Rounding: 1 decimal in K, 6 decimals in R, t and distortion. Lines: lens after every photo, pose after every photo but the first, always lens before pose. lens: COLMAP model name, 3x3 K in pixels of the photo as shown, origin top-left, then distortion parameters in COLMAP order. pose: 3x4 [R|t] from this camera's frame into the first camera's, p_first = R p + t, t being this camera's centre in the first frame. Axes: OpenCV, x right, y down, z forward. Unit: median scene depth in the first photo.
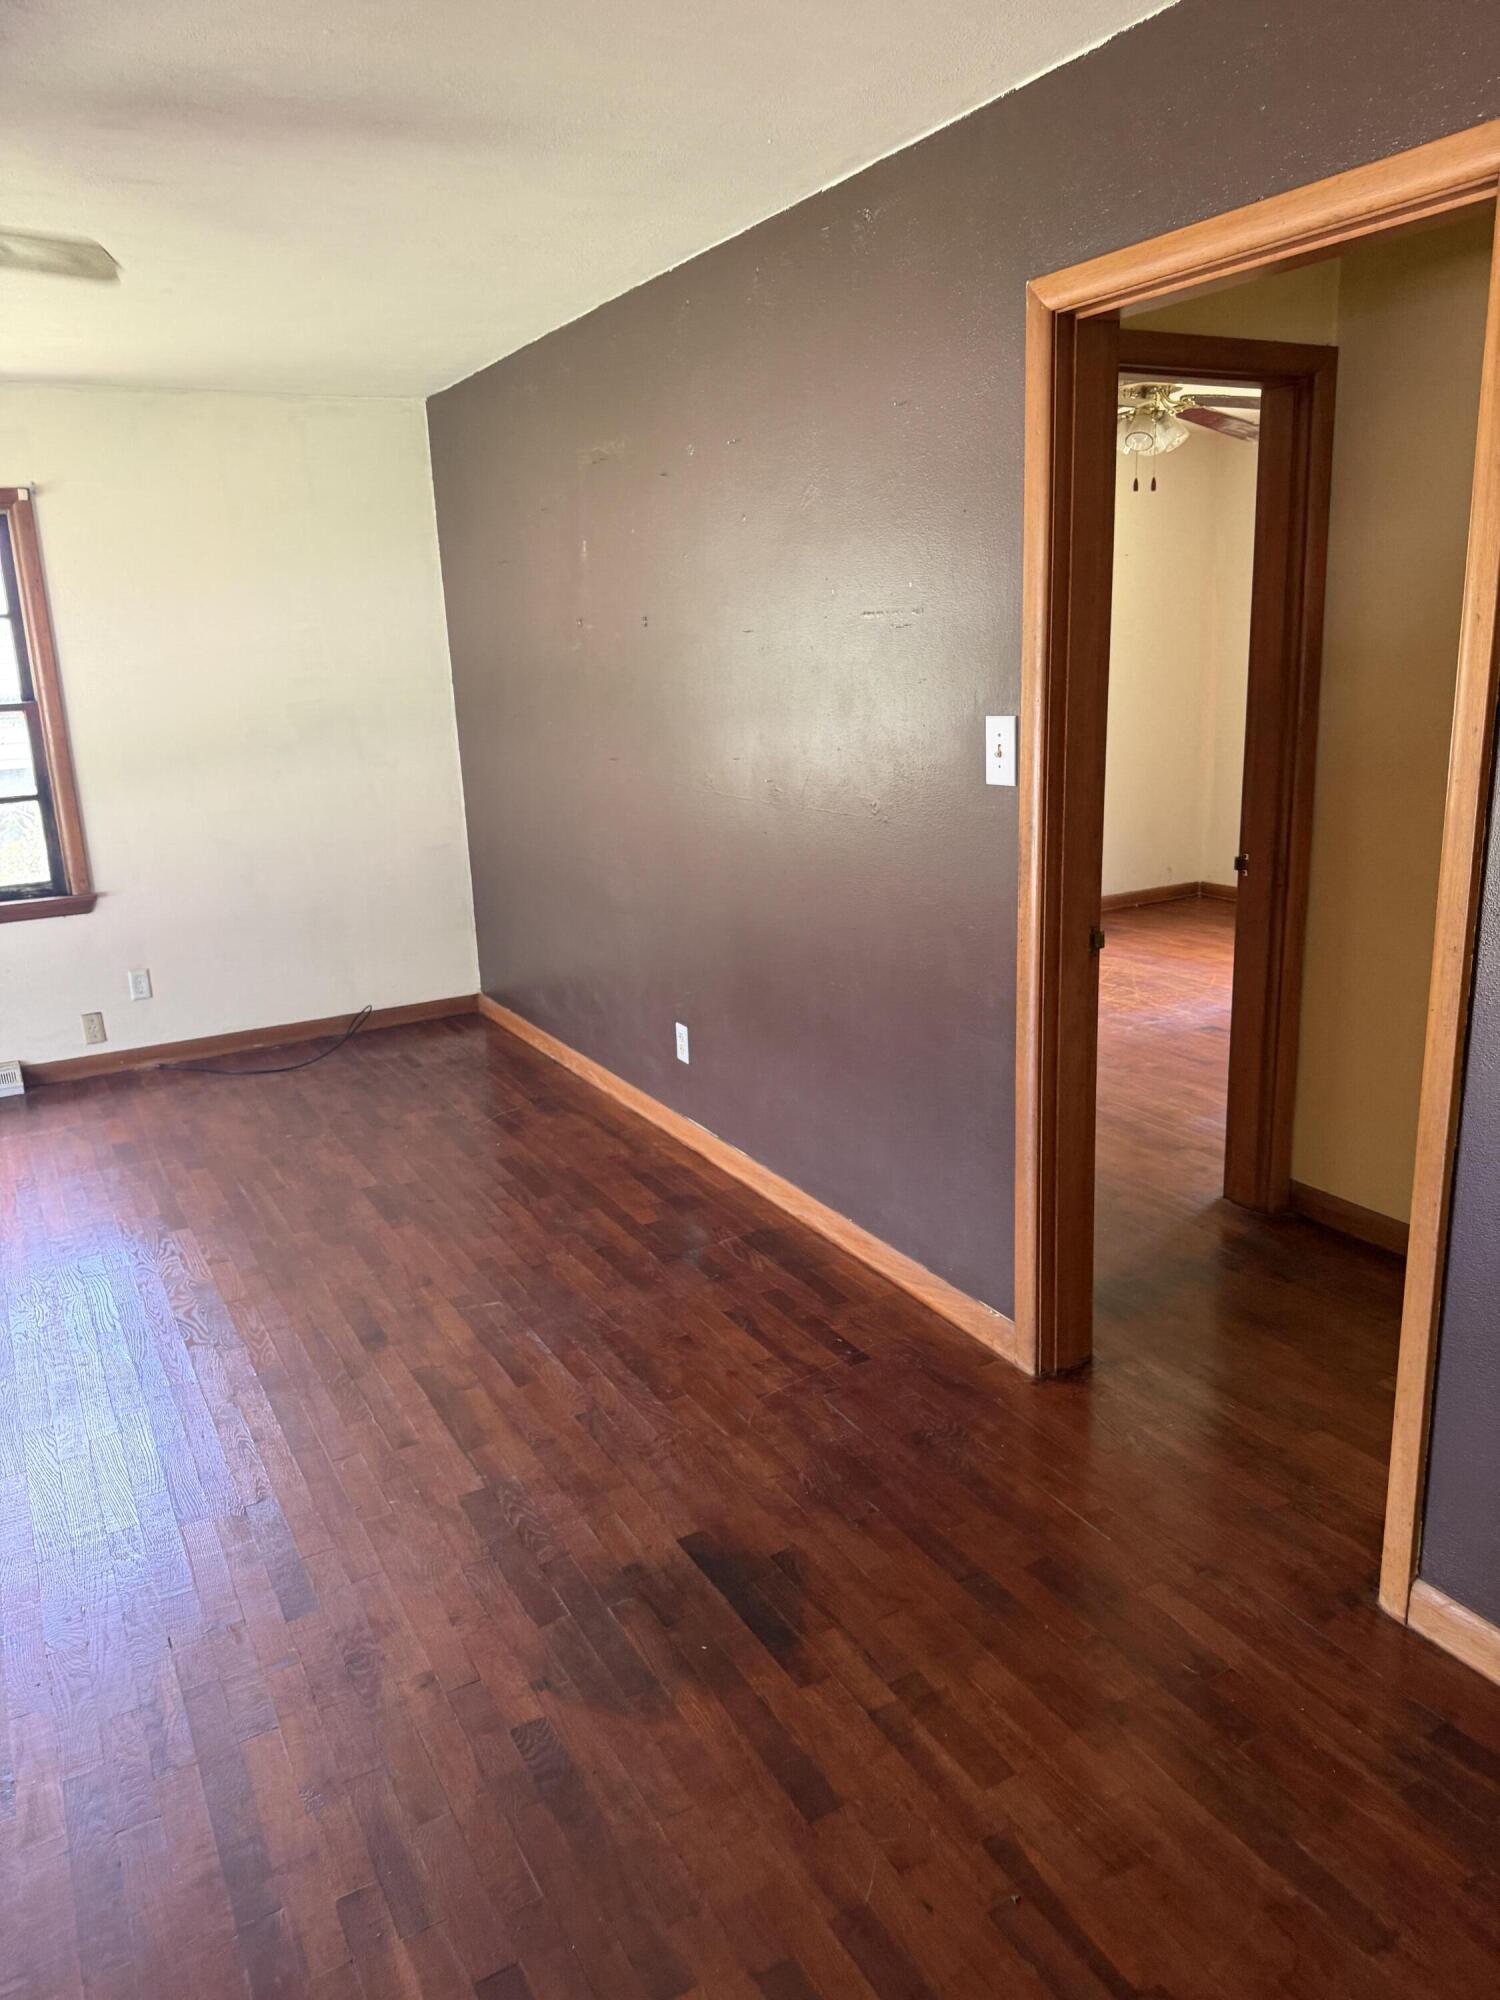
lens RADIAL K [[1419.1, 0, 724.6], [0, 1419.1, 1005.7], [0, 0, 1]] dist [0.070687, -0.043561]
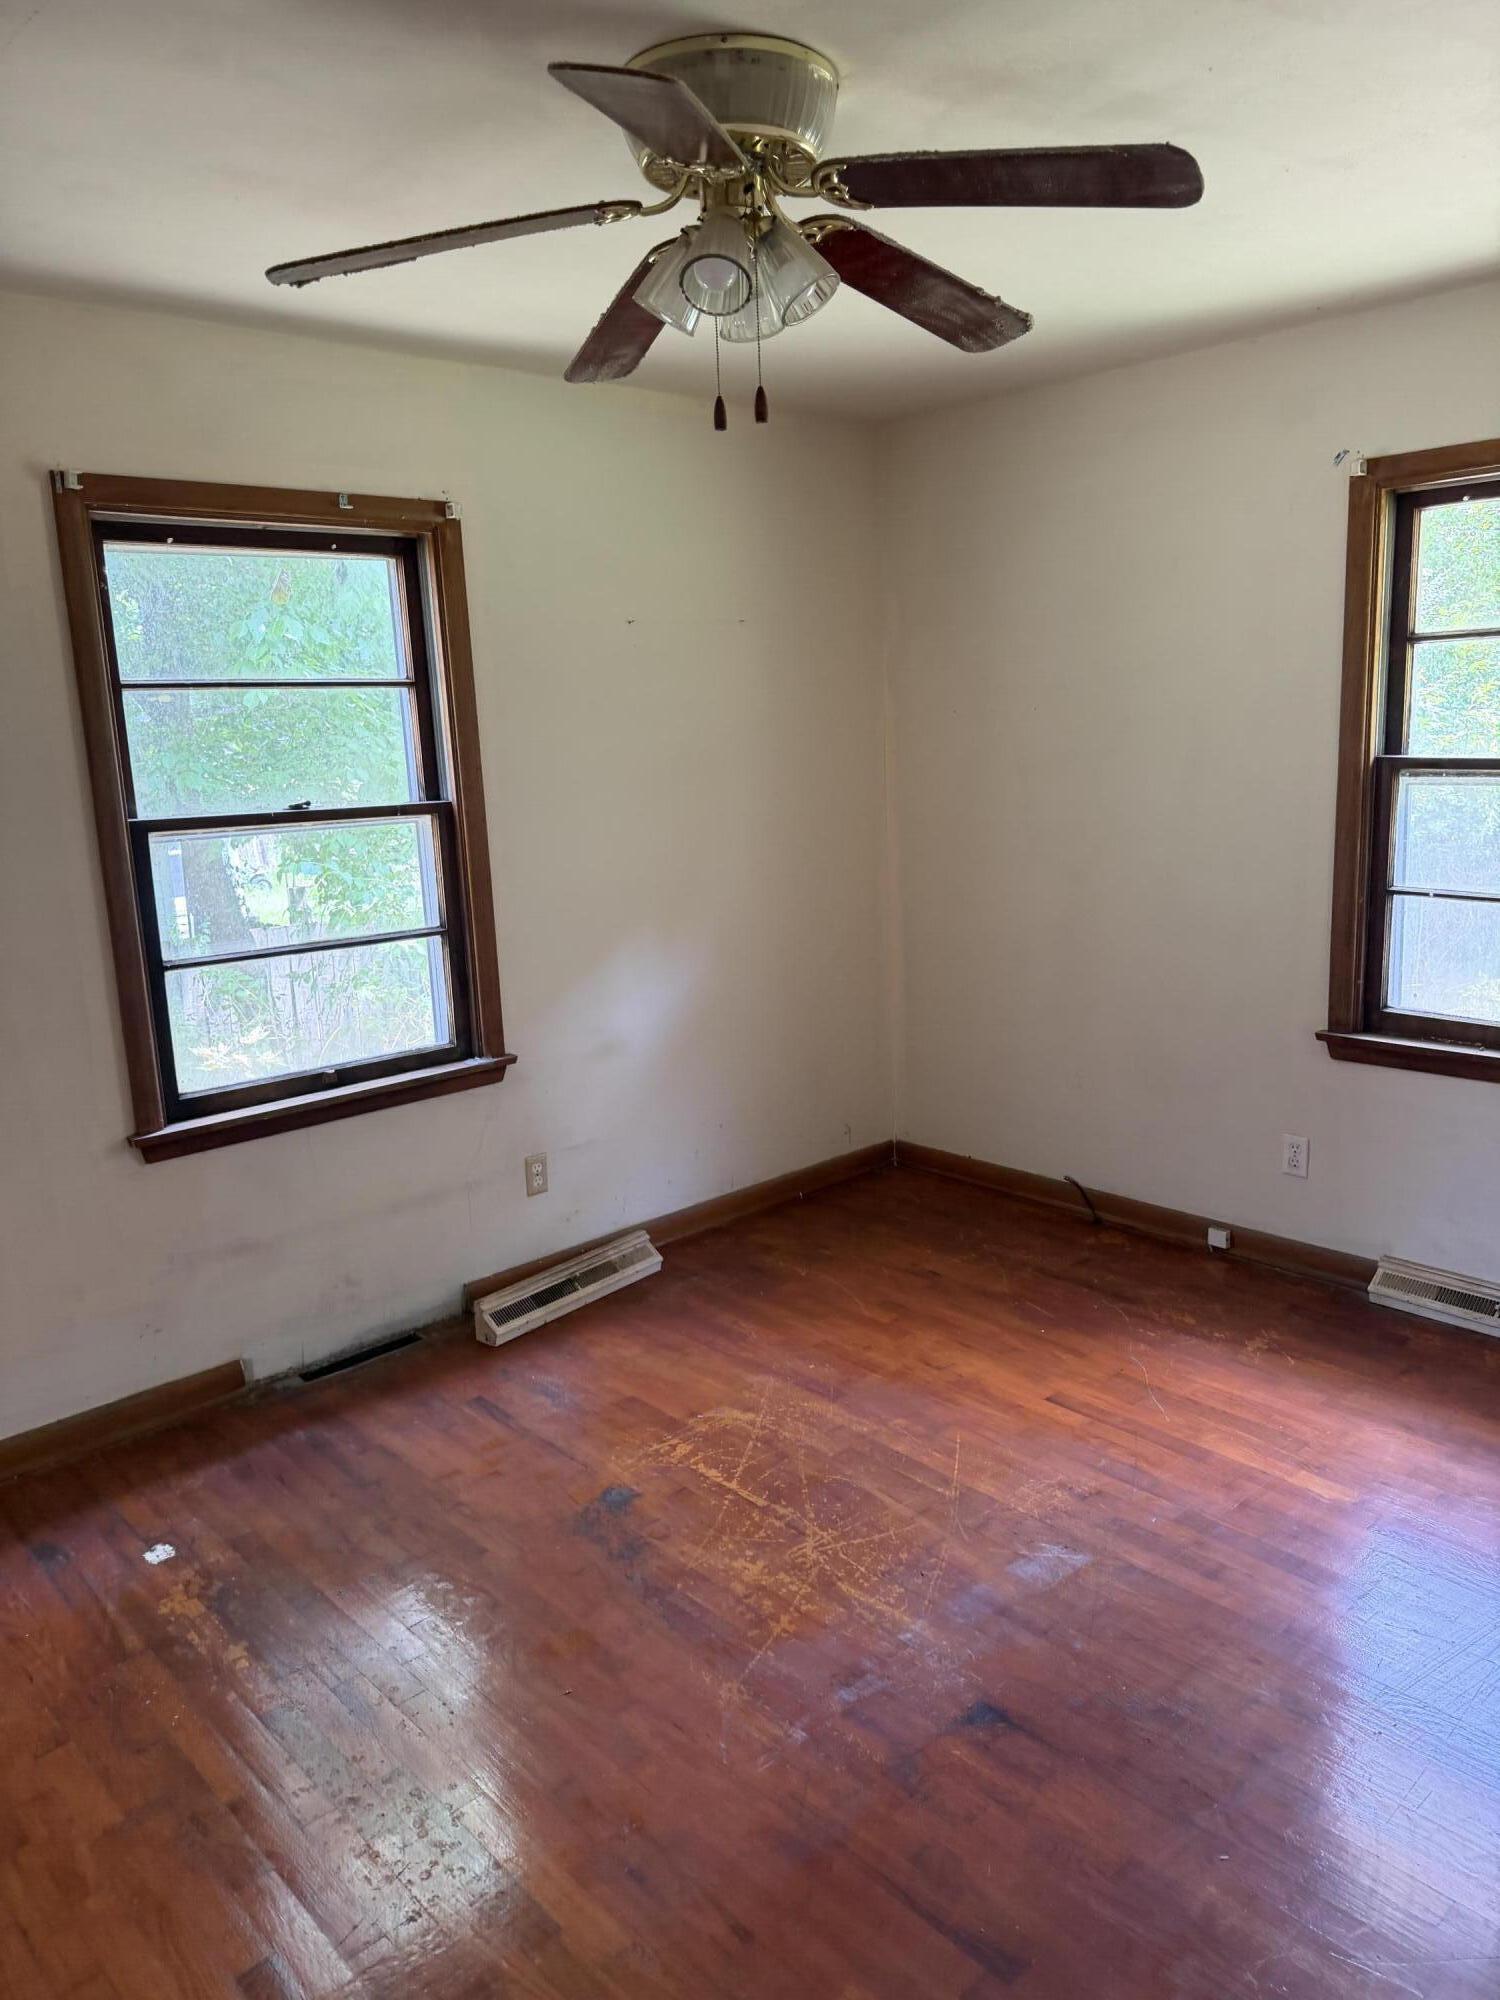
lens RADIAL K [[1419.1, 0, 724.6], [0, 1419.1, 1005.7], [0, 0, 1]] dist [0.070687, -0.043561]
pose [[0.974706, -0.042393, 0.219434, 0.177195], [0.057788, 0.996261, -0.064216, -0.158871], [-0.215891, 0.075272, 0.973512, 0.573491]]
